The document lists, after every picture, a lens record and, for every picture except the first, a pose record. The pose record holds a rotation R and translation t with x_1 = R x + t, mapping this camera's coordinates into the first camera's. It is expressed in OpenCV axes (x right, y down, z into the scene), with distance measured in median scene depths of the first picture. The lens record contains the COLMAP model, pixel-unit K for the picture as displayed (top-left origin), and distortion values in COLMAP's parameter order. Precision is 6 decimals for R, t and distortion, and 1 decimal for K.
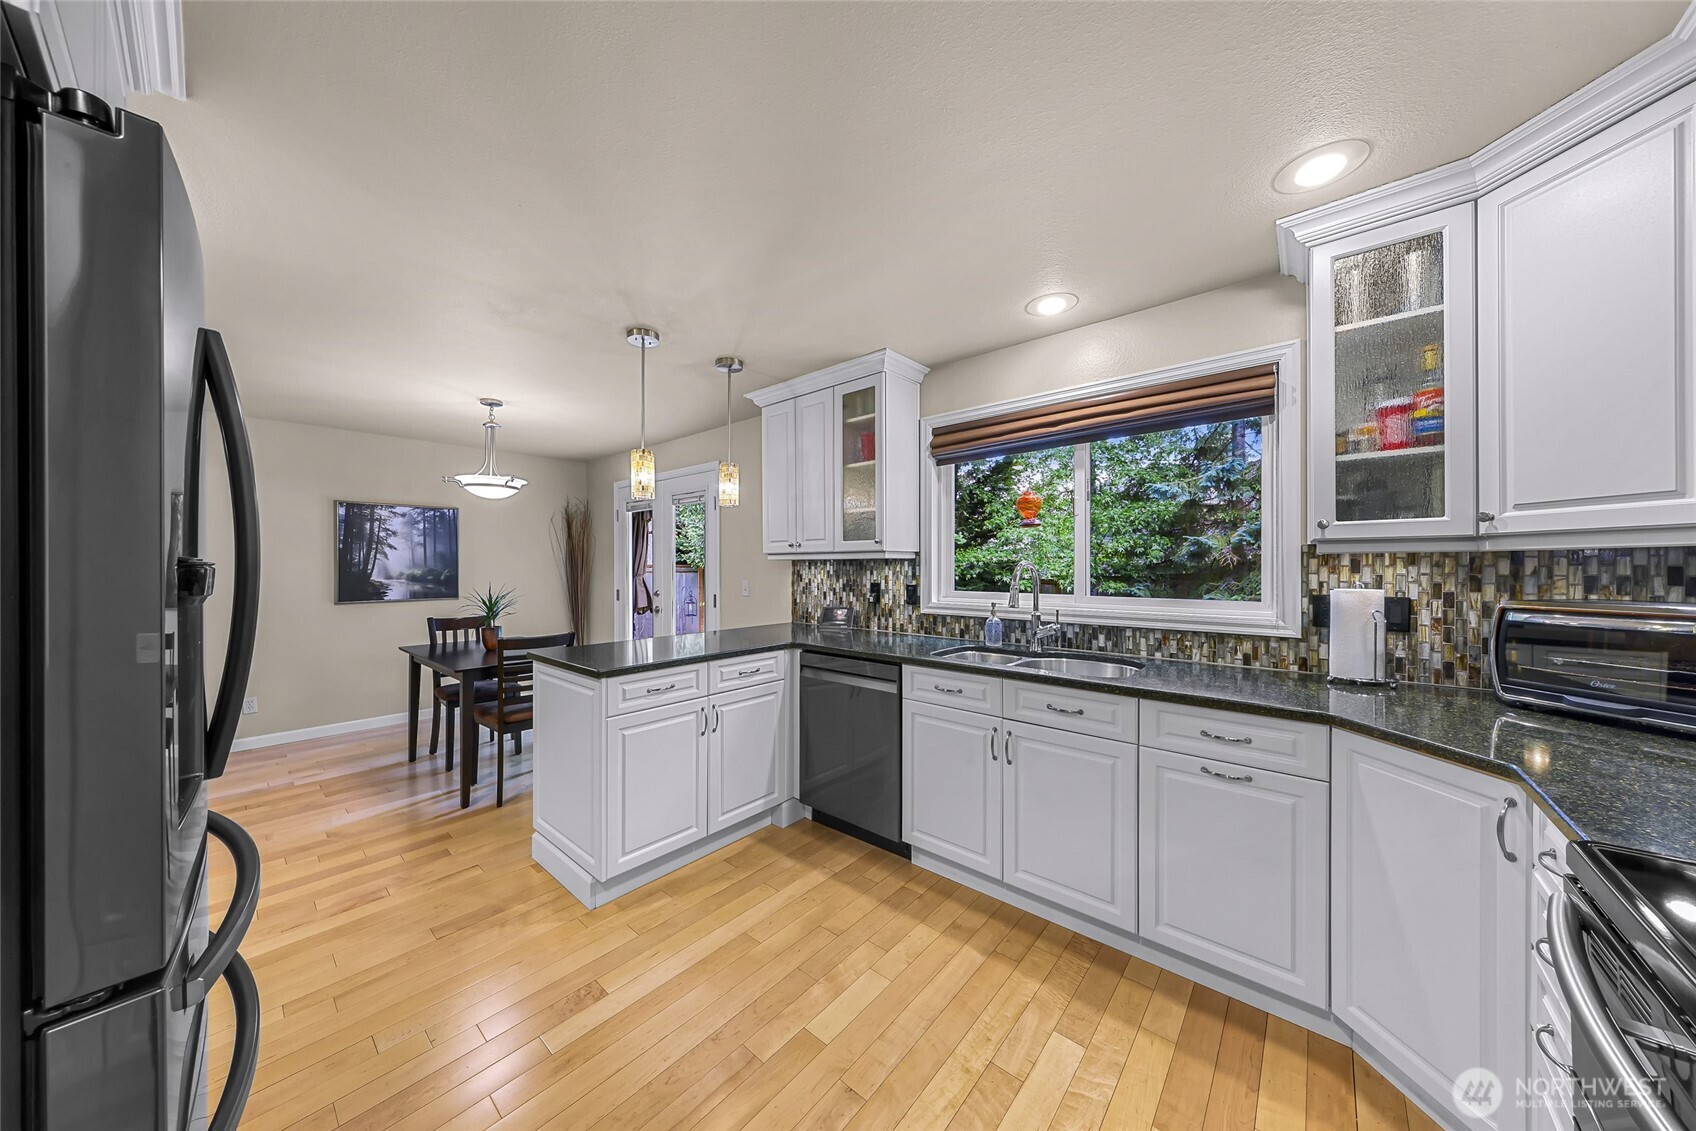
lens RADIAL K [[546.7, 0, 848.0], [0, 546.7, 565.5], [0, 0, 1]] dist [0.001010, -0.000036]
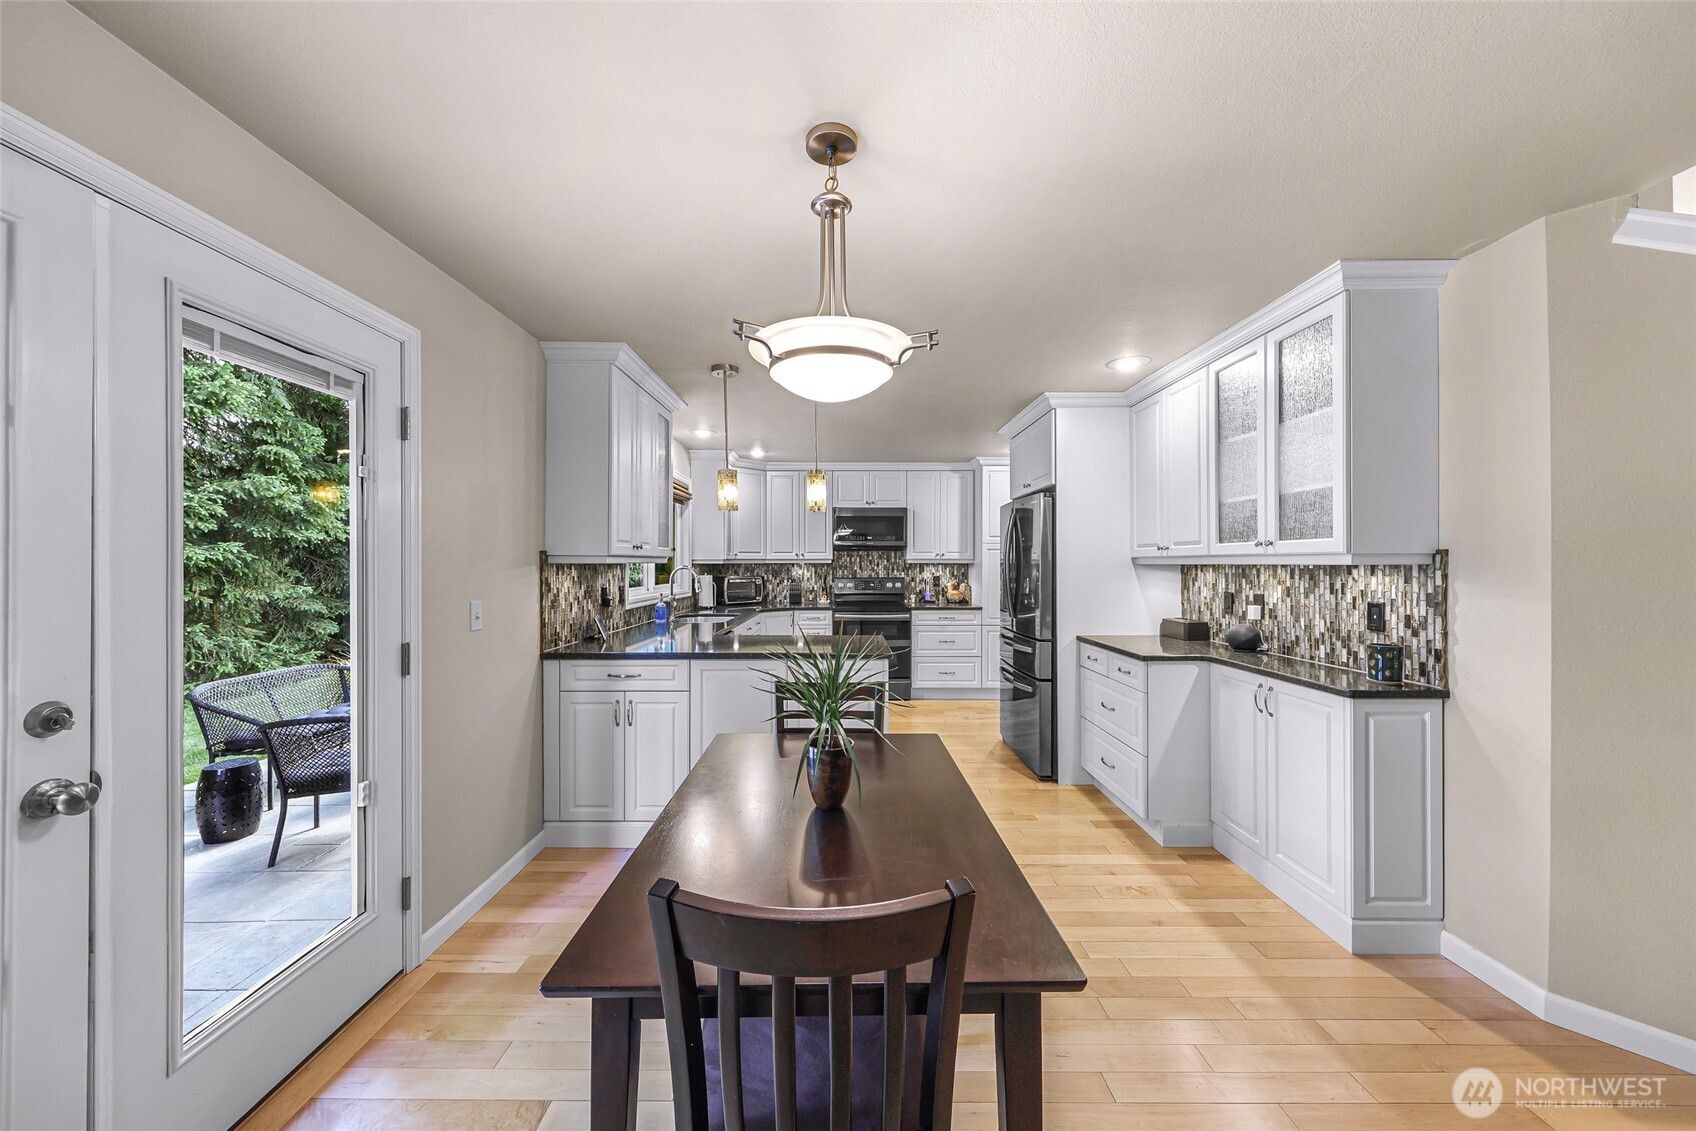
lens RADIAL K [[587.8, 0, 848.0], [0, 587.8, 565.5], [0, 0, 1]] dist [0.000481, 0.000017]
pose [[-0.668019, -0.001075, 0.744143, -0.991881], [0.000165, 0.999999, 0.001593, -0.008538], [-0.744144, 0.001187, -0.668018, 1.309662]]
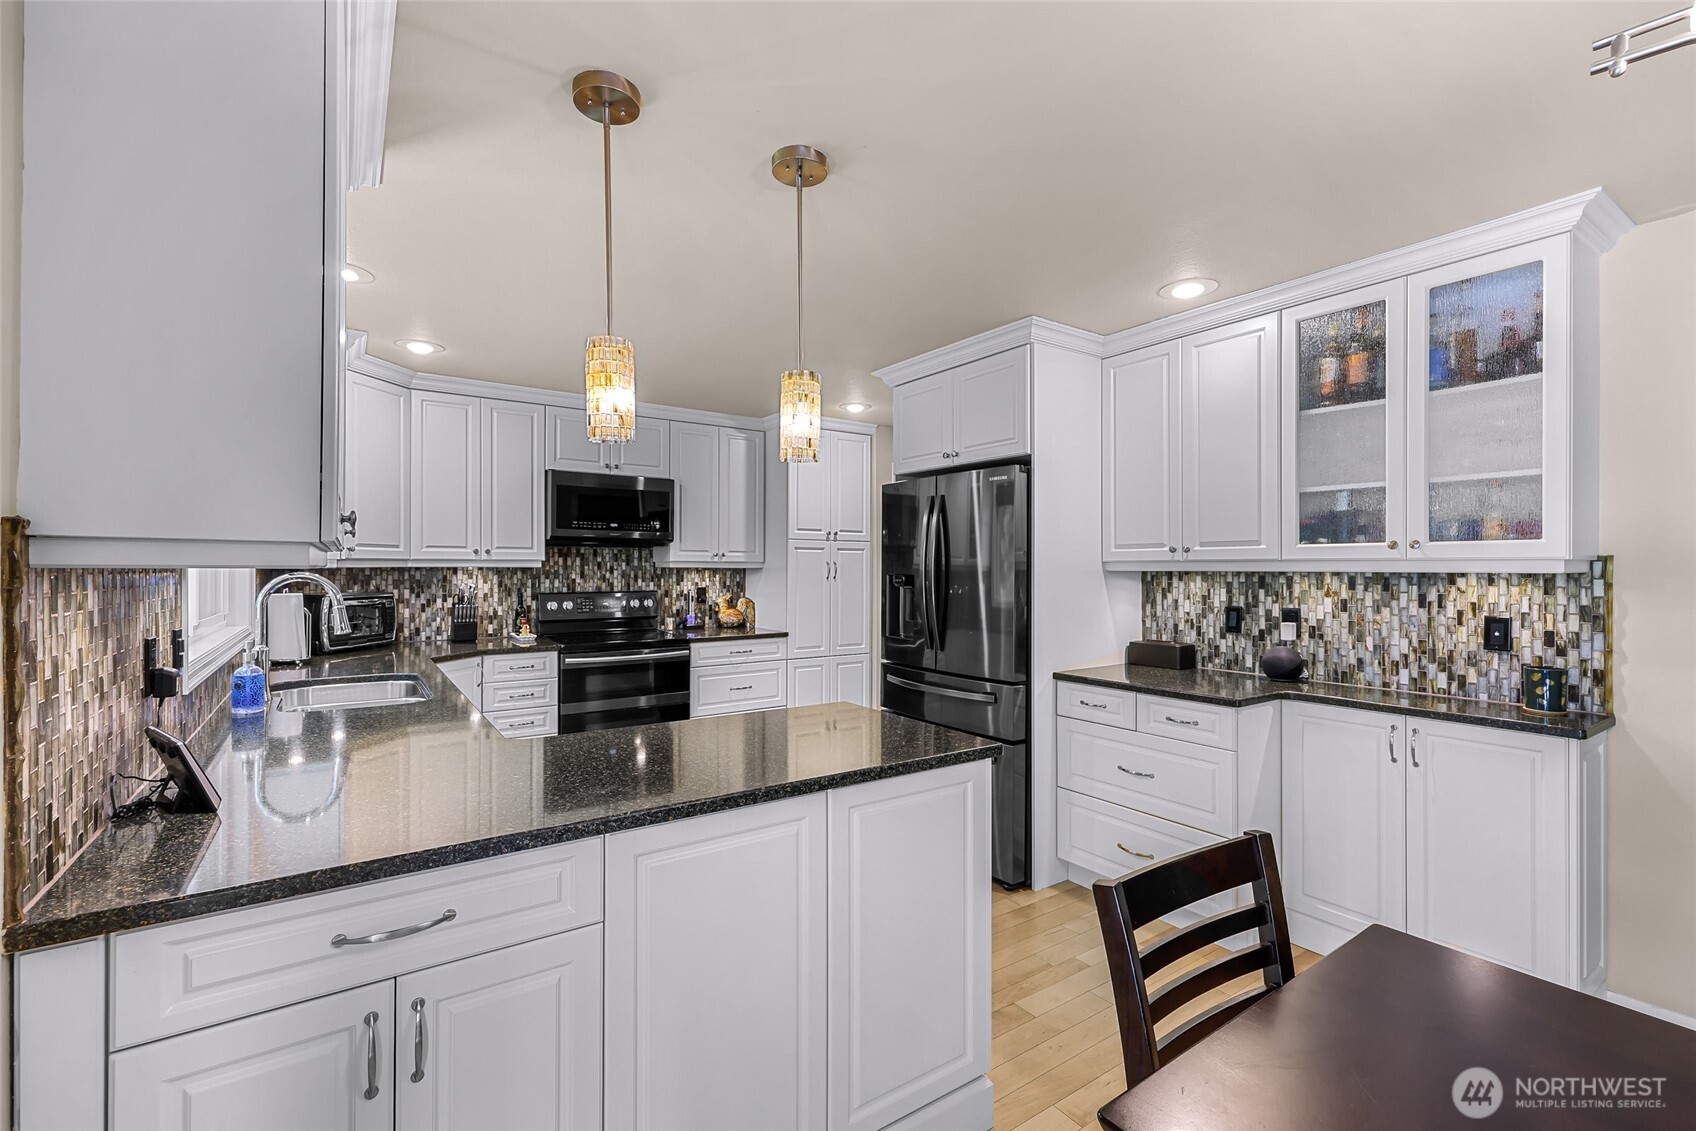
lens RADIAL K [[732.6, 0, 848.0], [0, 732.6, 565.5], [0, 0, 1]] dist [0.009619, -0.000168]
pose [[-0.970660, -0.000469, 0.240454, -0.448079], [-0.001895, 0.999982, -0.005699, -0.010076], [-0.240447, -0.005987, -0.970644, 1.261504]]
